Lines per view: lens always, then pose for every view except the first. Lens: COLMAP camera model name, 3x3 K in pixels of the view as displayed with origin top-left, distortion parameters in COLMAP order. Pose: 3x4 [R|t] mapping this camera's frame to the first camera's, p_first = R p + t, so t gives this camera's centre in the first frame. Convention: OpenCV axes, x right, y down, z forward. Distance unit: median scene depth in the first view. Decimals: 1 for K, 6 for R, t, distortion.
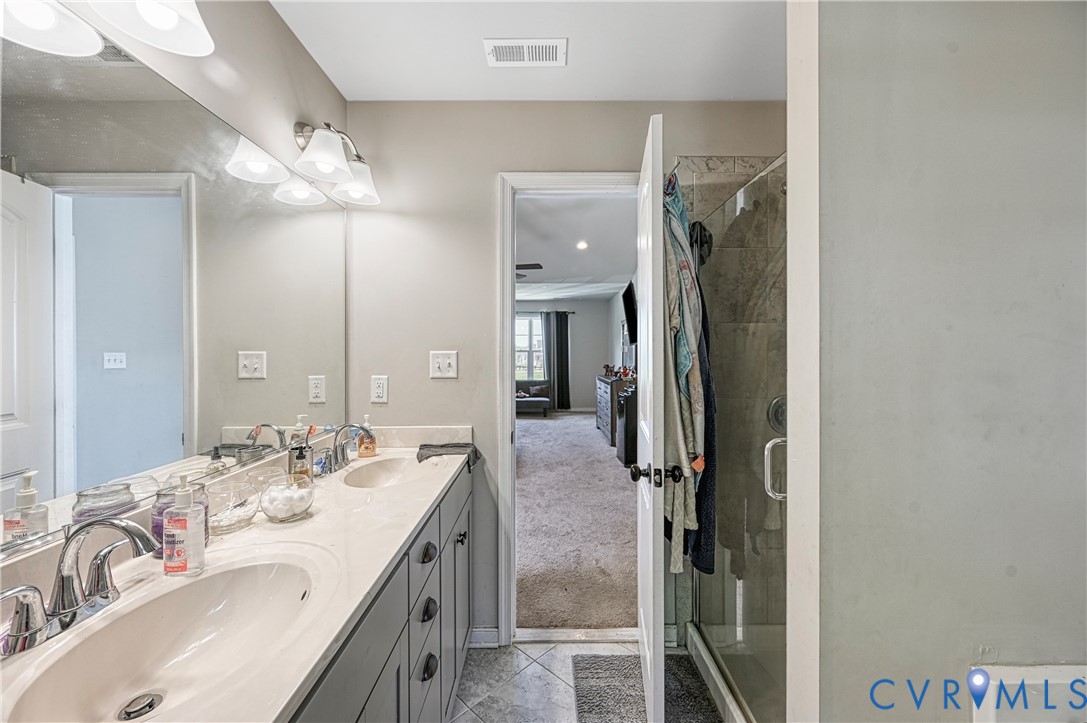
lens RADIAL K [[430.9, 0, 540.0], [0, 430.9, 358.7], [0, 0, 1]] dist [-0.000683, 0.000405]
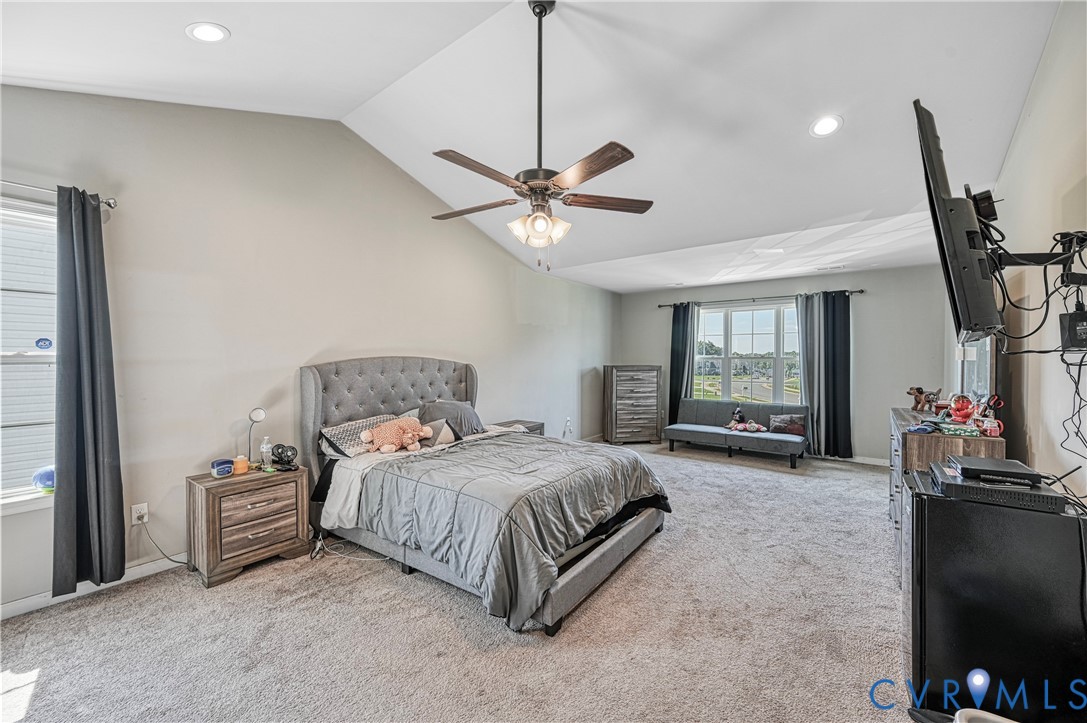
lens RADIAL K [[430.9, 0, 537.2], [0, 430.9, 366.7], [0, 0, 1]] dist [-0.000683, 0.000405]
pose [[0.797111, 0.013185, -0.603689, 0.082489], [-0.011038, 0.999913, 0.007263, -0.006394], [0.603732, 0.000874, 0.797187, 0.284988]]
